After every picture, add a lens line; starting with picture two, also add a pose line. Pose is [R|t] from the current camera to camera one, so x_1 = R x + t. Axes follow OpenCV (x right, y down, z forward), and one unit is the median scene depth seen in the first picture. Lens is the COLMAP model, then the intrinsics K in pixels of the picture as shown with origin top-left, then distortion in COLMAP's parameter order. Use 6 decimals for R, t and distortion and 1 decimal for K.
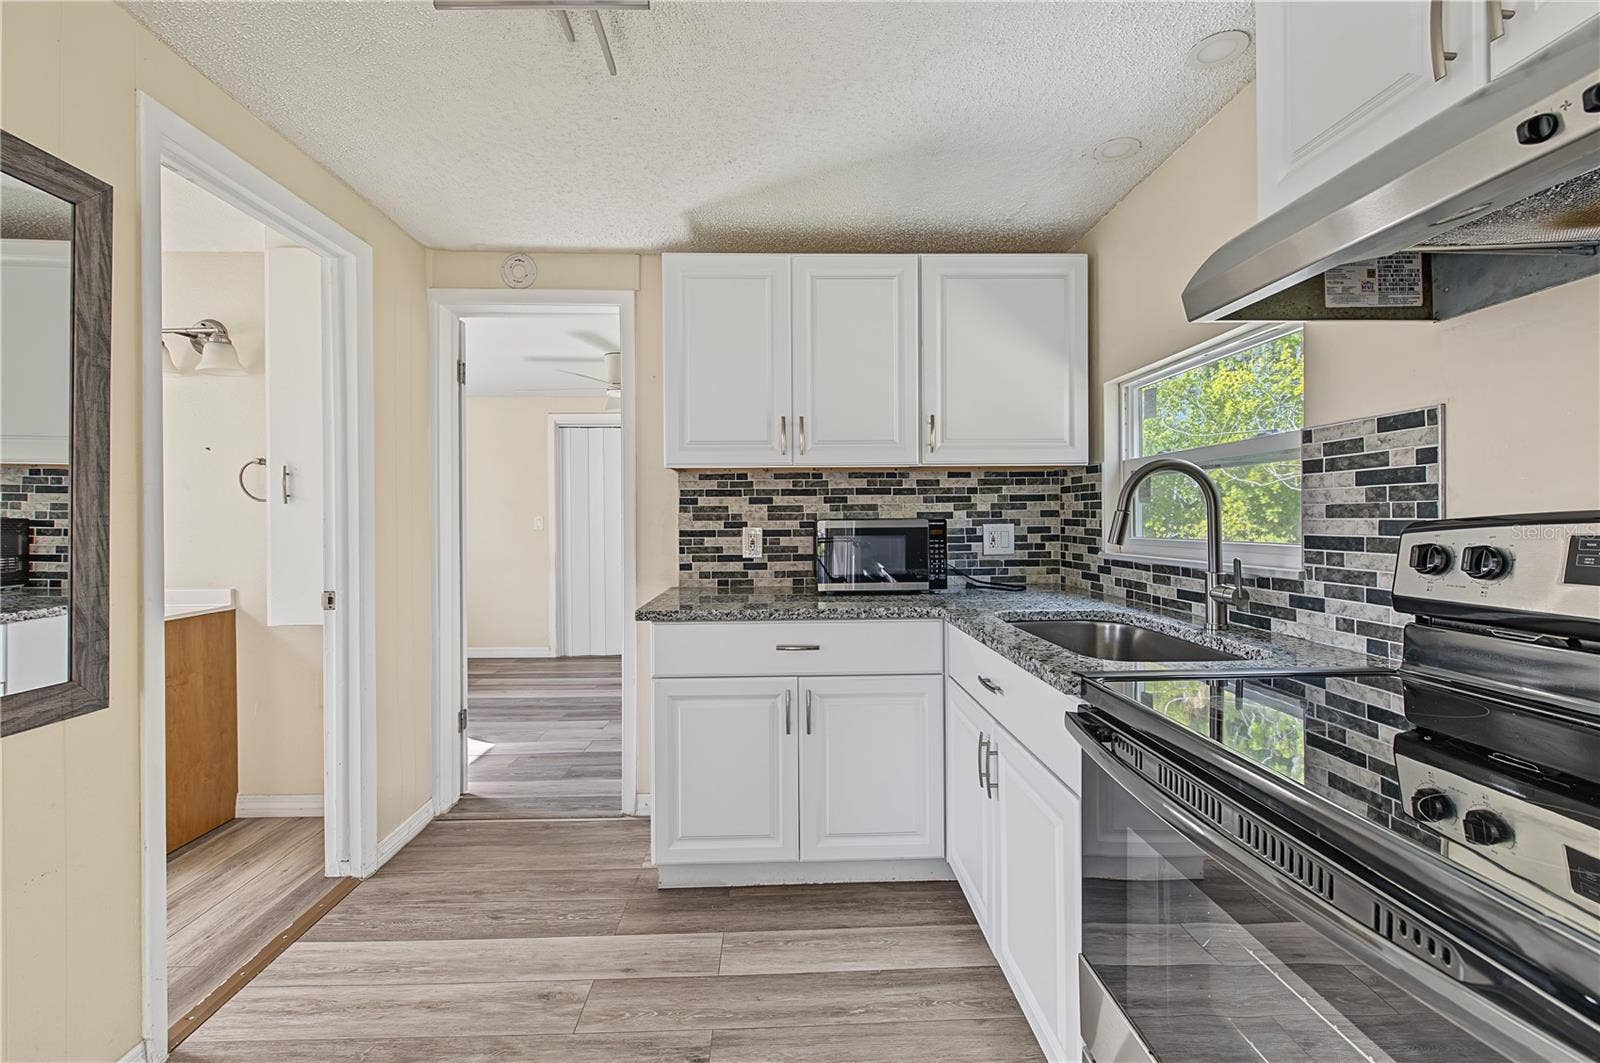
lens RADIAL K [[661.3, 0, 801.1], [0, 661.3, 520.4], [0, 0, 1]] dist [-0.000631, -0.000555]
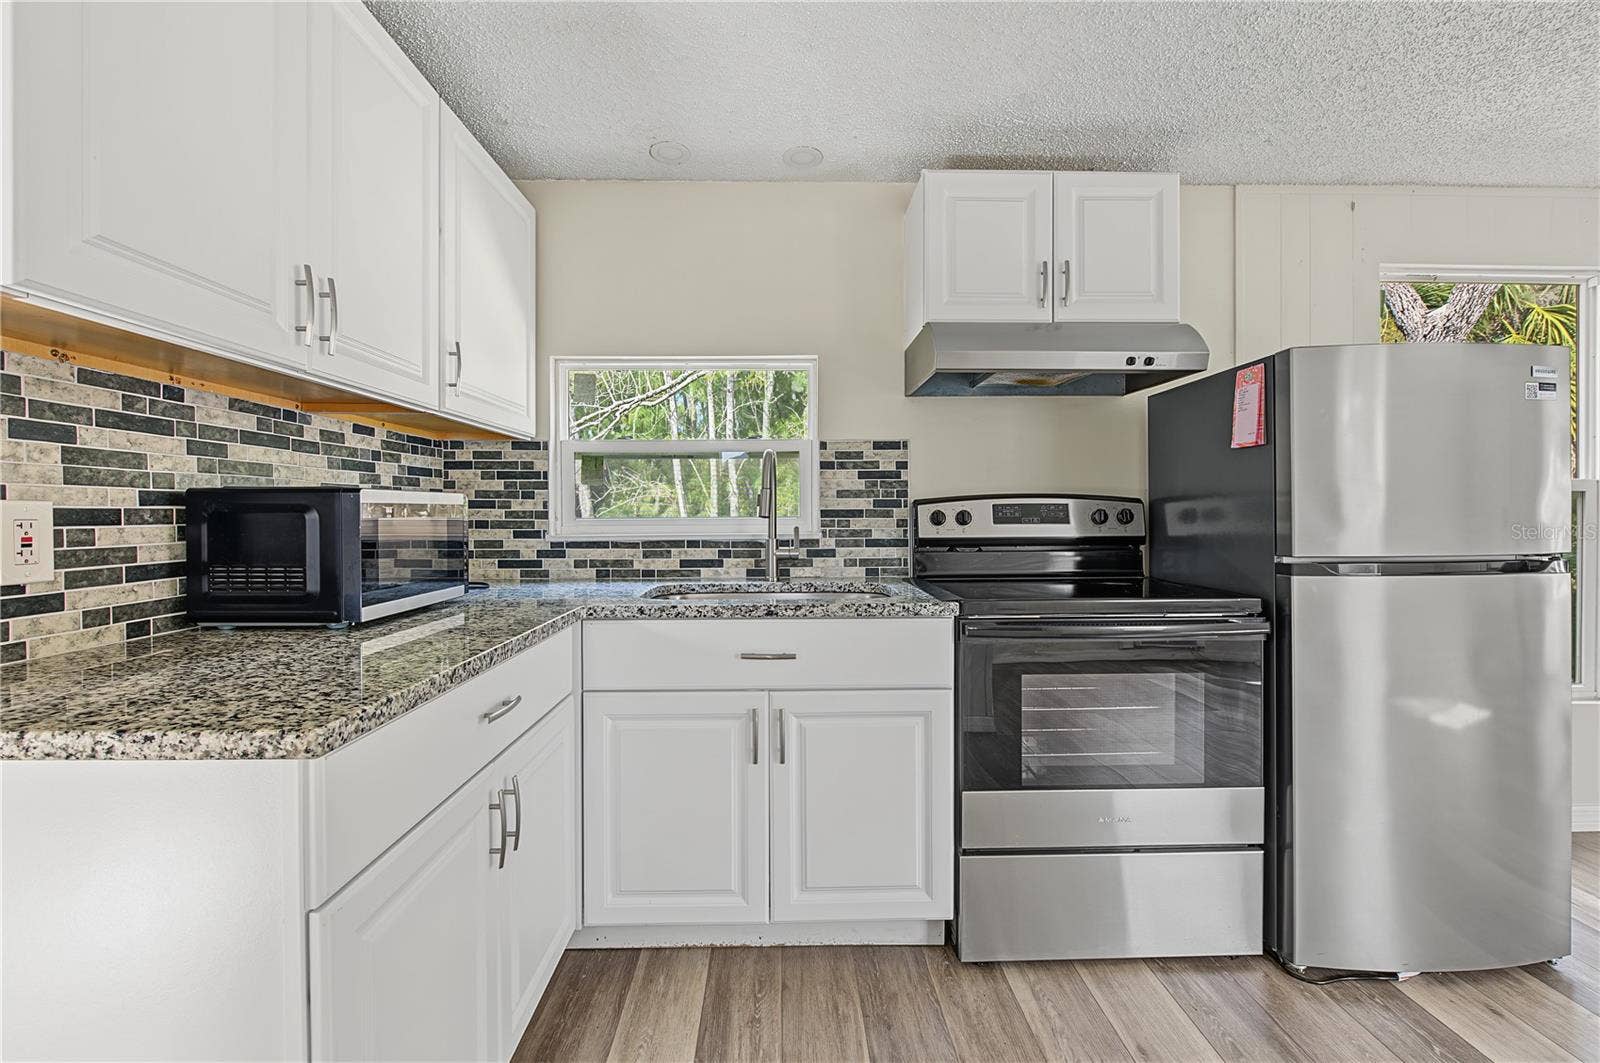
lens RADIAL K [[682.6, 0, 800.2], [0, 682.6, 519.7], [0, 0, 1]] dist [-0.001326, -0.000043]
pose [[0.007791, -0.002603, 0.999966, -0.459107], [0.006743, 0.999974, 0.002551, 0.023311], [-0.999947, 0.006723, 0.007808, 0.572045]]
